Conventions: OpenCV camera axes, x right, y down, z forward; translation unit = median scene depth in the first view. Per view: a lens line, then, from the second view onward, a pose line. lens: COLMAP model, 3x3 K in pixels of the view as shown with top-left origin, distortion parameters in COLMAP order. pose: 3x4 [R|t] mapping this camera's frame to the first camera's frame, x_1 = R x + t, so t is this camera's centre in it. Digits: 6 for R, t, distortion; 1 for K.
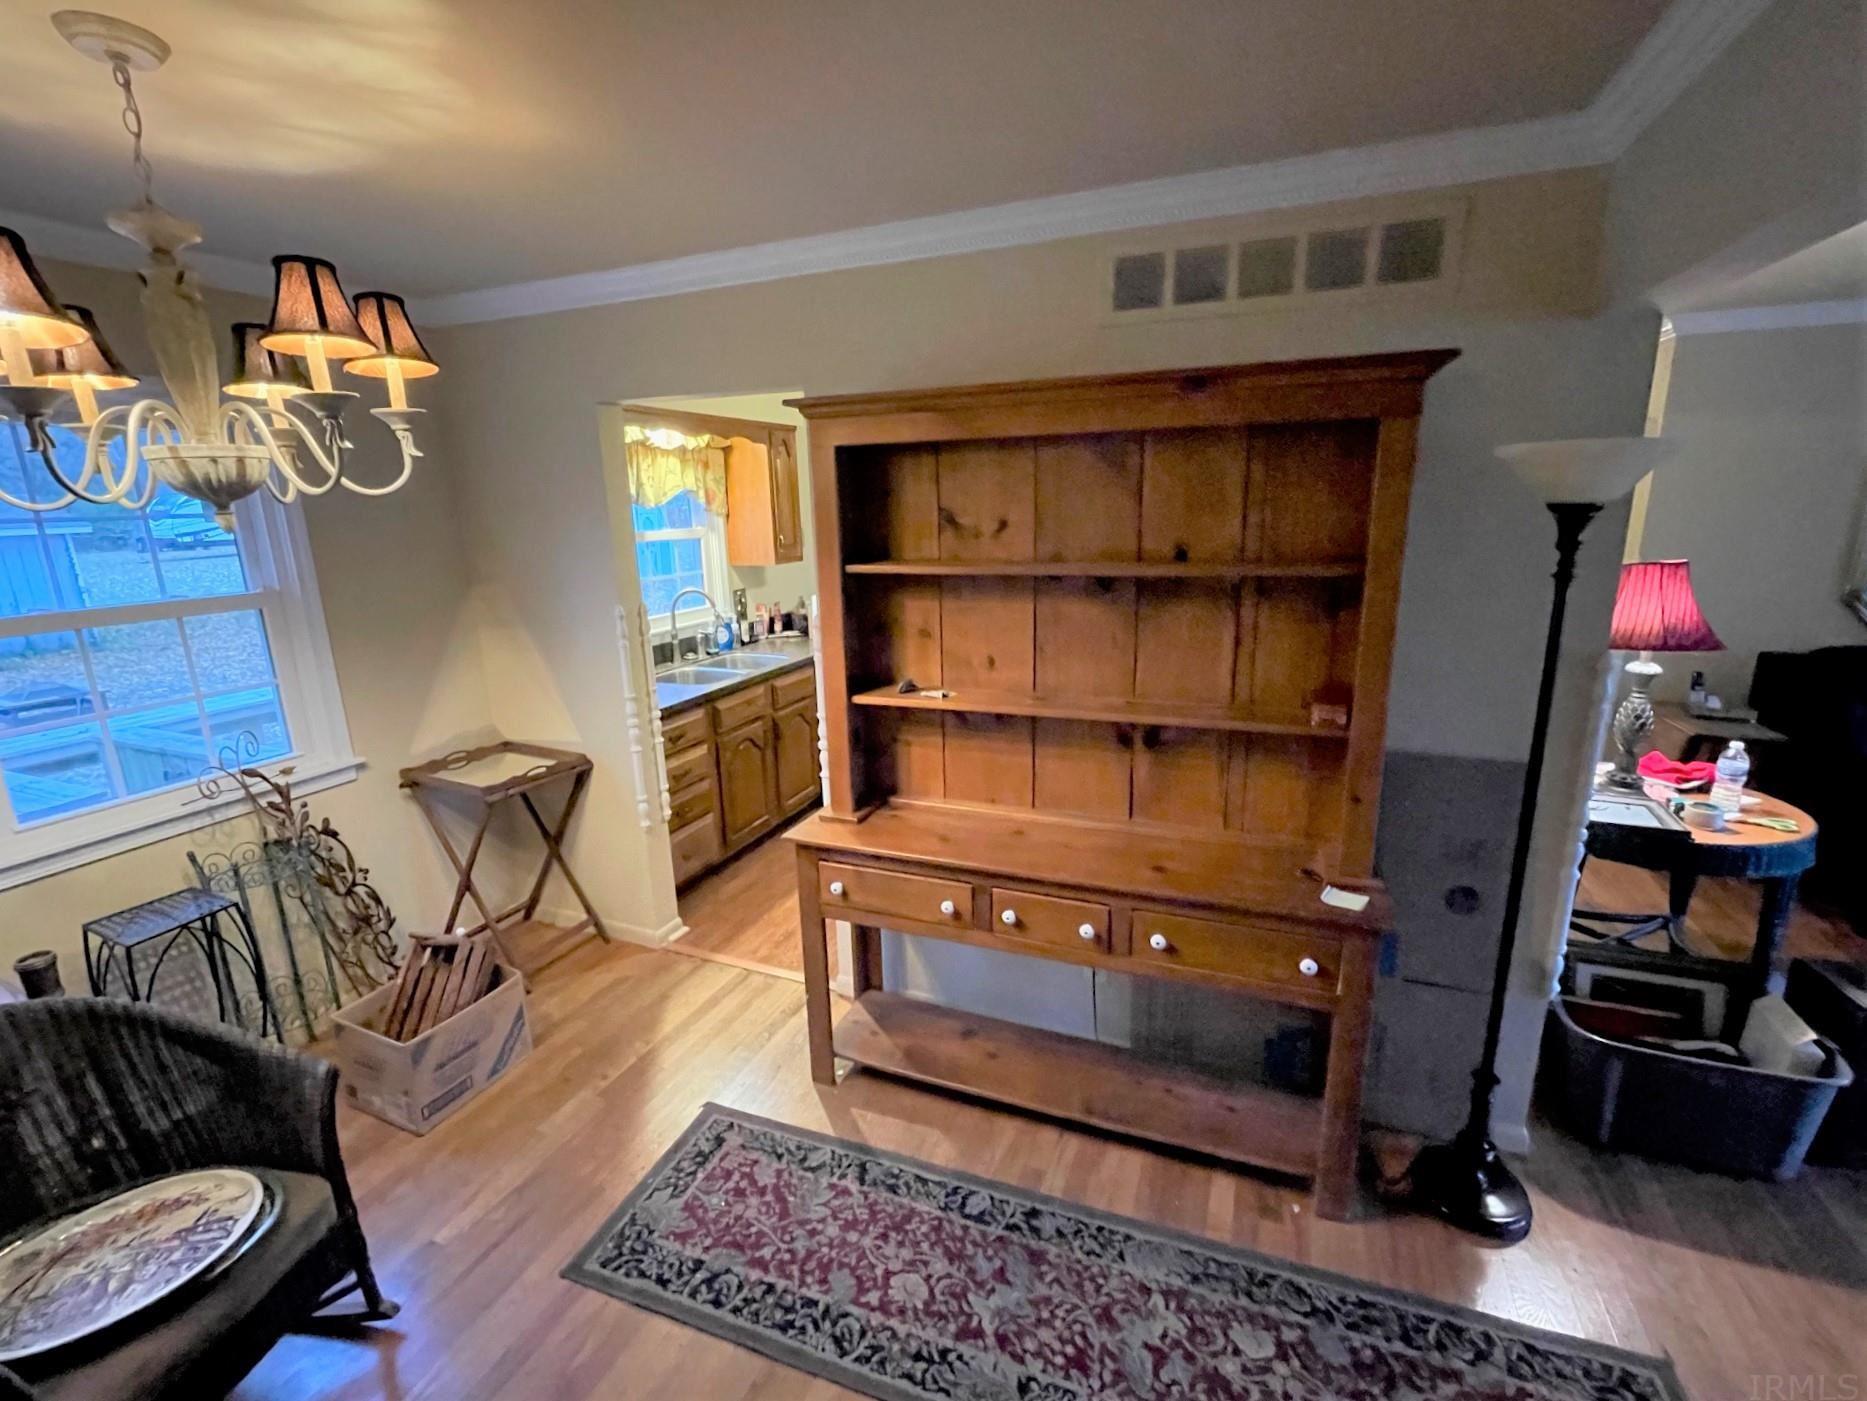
lens RADIAL K [[816.5, 0, 939.7], [0, 816.5, 700.8], [0, 0, 1]] dist [0.001464, 0.000599]
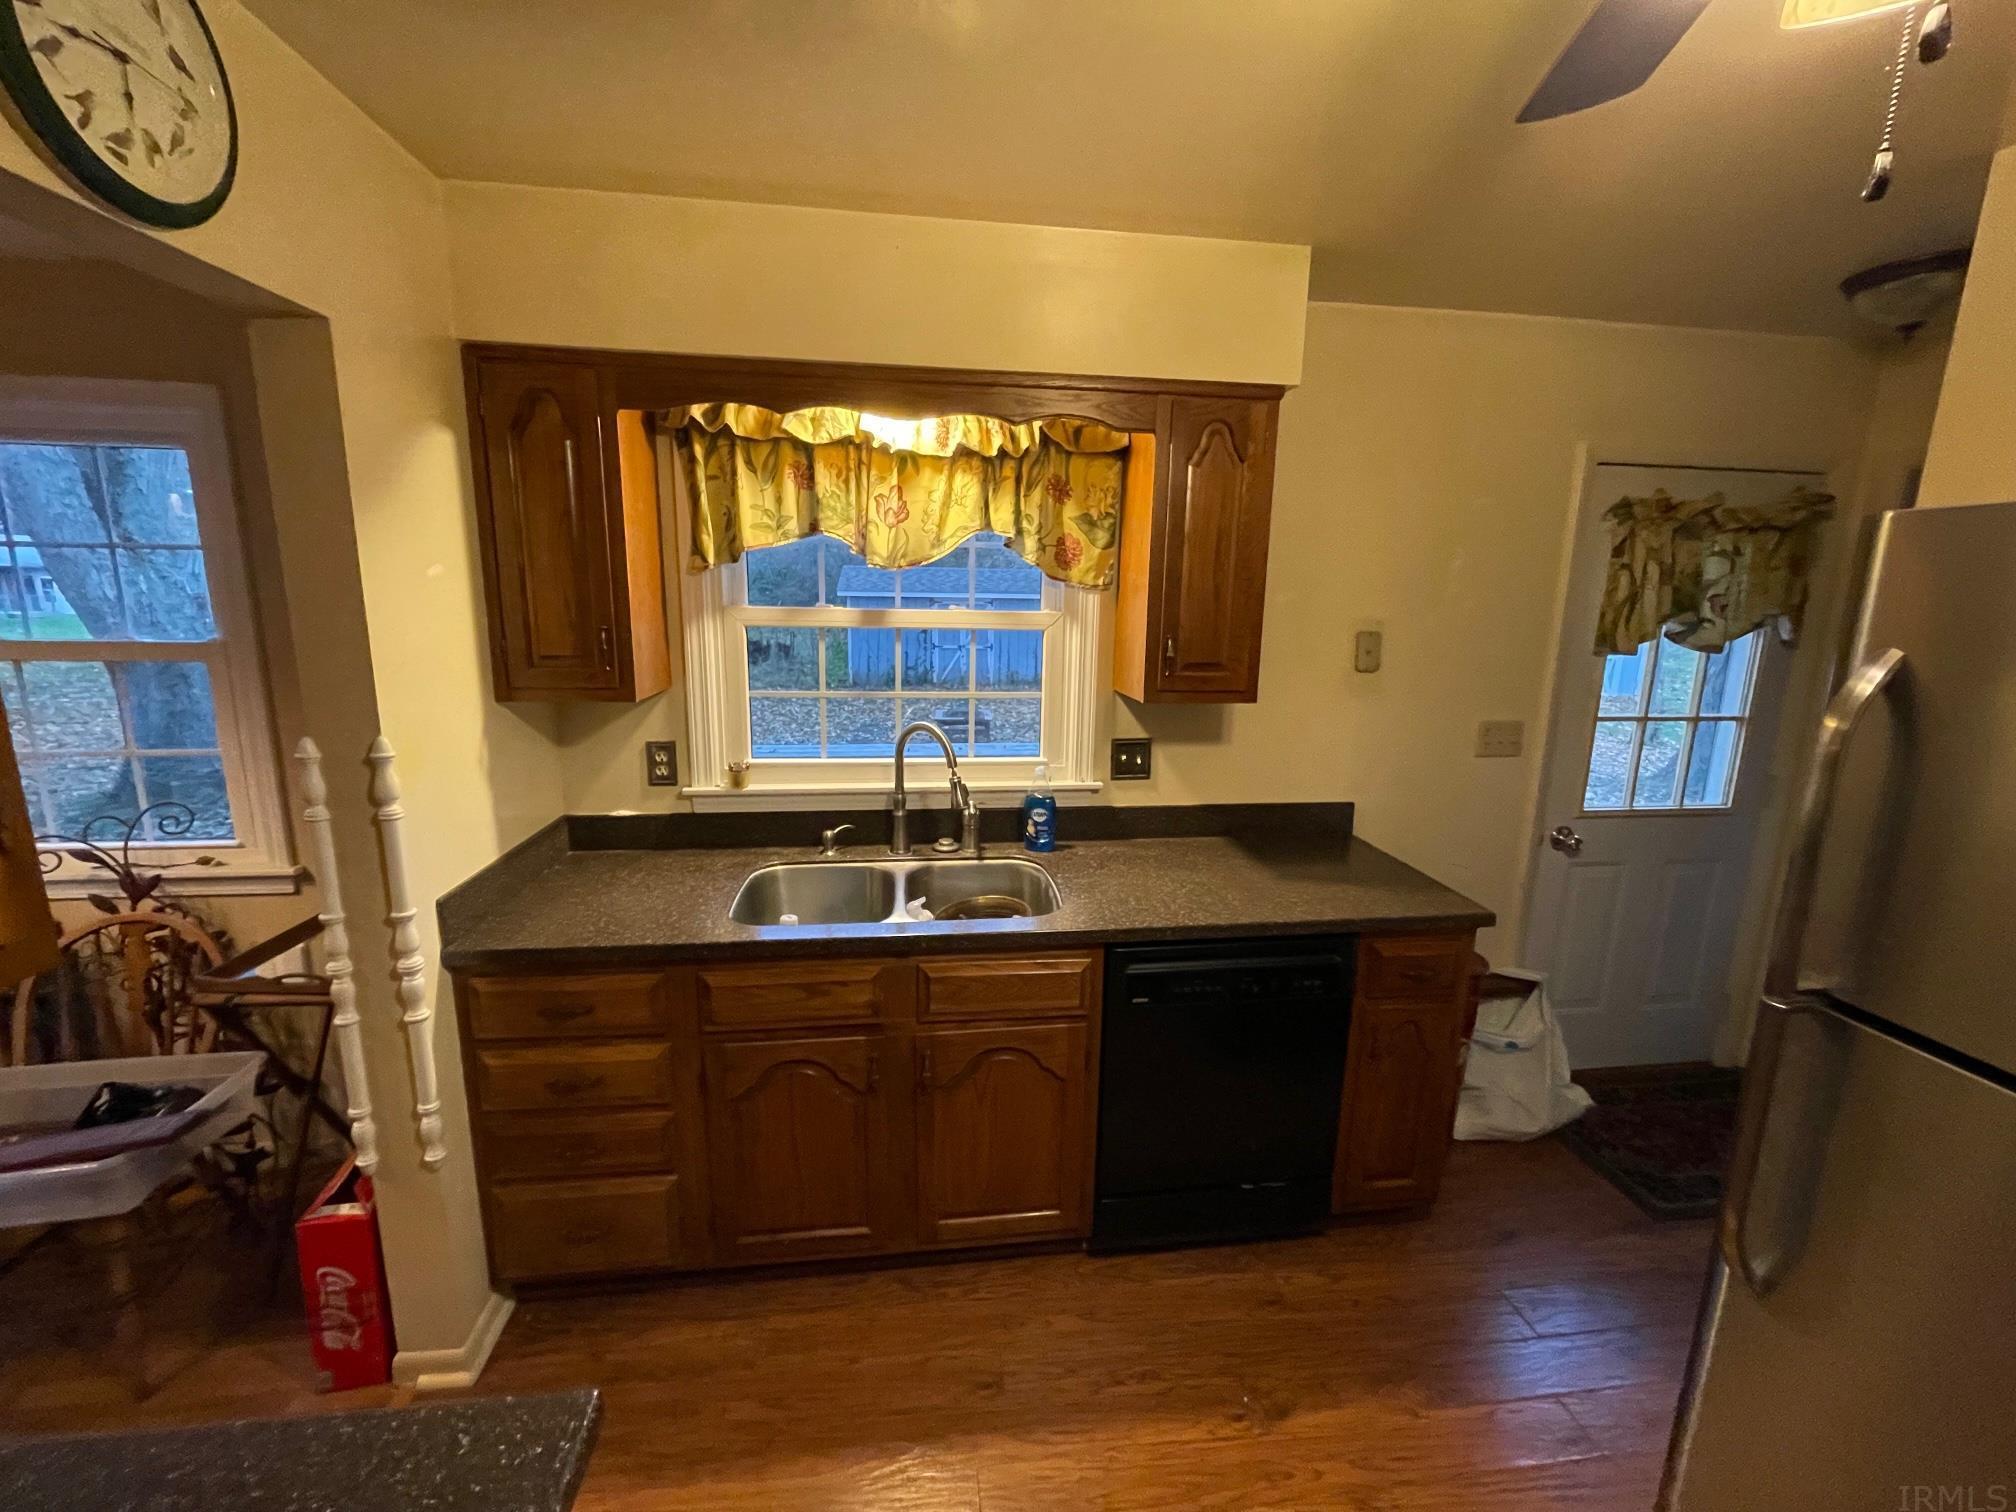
lens RADIAL K [[813.6, 0, 1005.3], [0, 813.6, 752.6], [0, 0, 1]] dist [-0.001097, -0.000194]
pose [[0.488961, 0.198409, -0.849442, 0.245961], [-0.237826, 0.967220, 0.089021, -0.268231], [0.839259, 0.158492, 0.520119, 1.177117]]
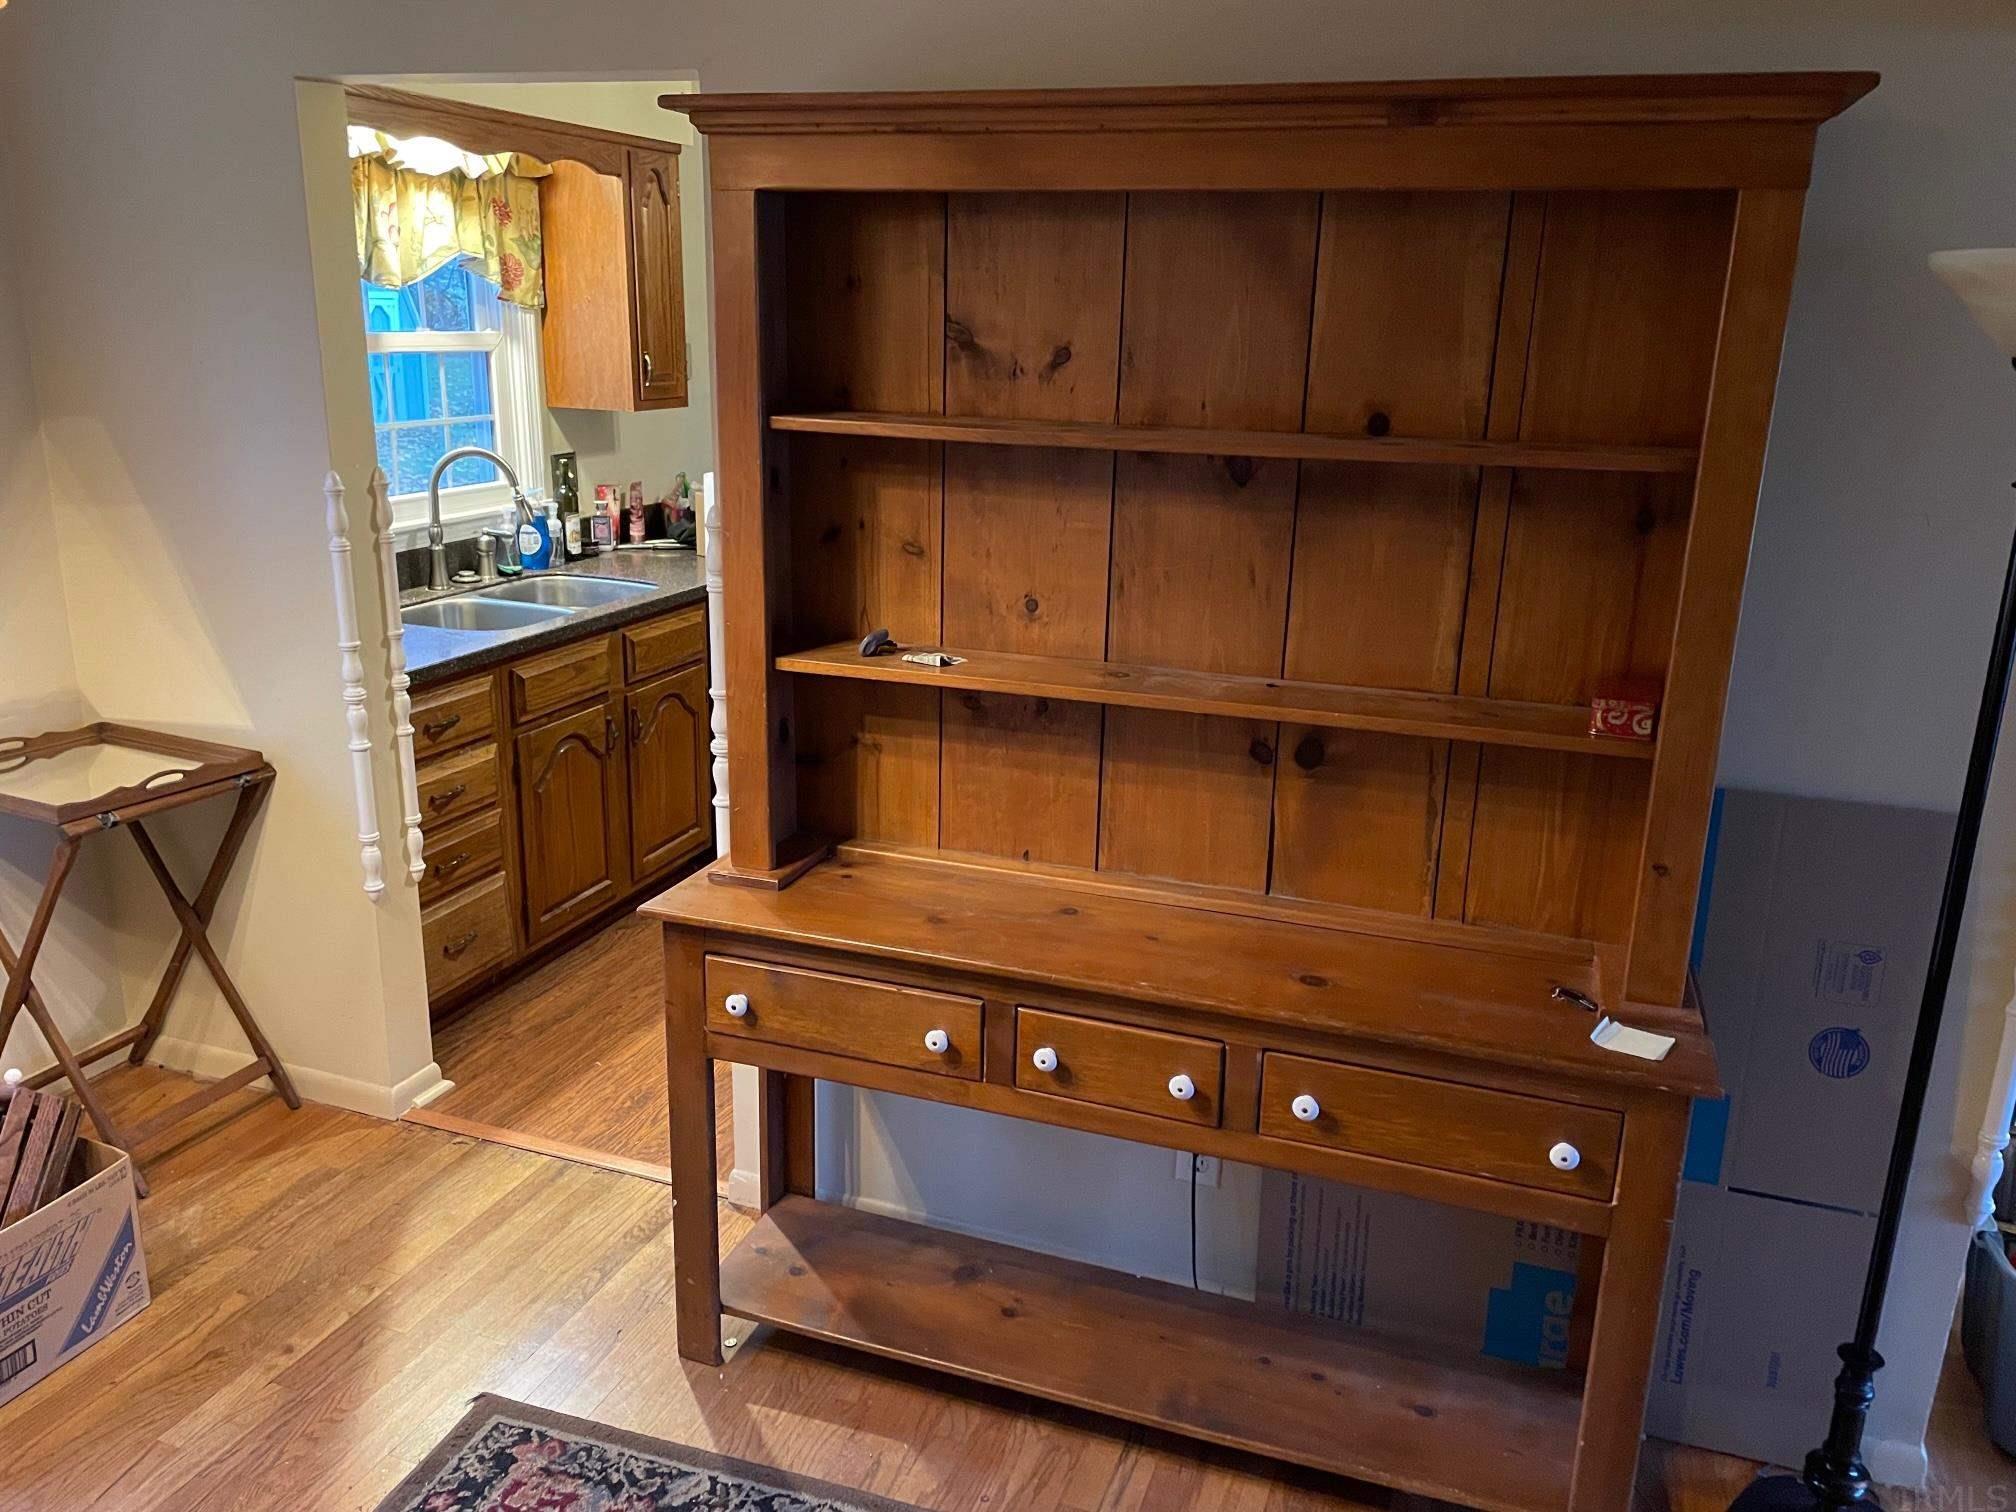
lens RADIAL K [[1556.7, 0, 1027.9], [0, 1556.7, 747.5], [0, 0, 1]] dist [0.059775, -0.052745]
pose [[0.997798, 0.034196, 0.056824, 0.004000], [-0.036133, 0.998788, 0.033418, 0.013234], [-0.055612, -0.035398, 0.997825, -0.053453]]
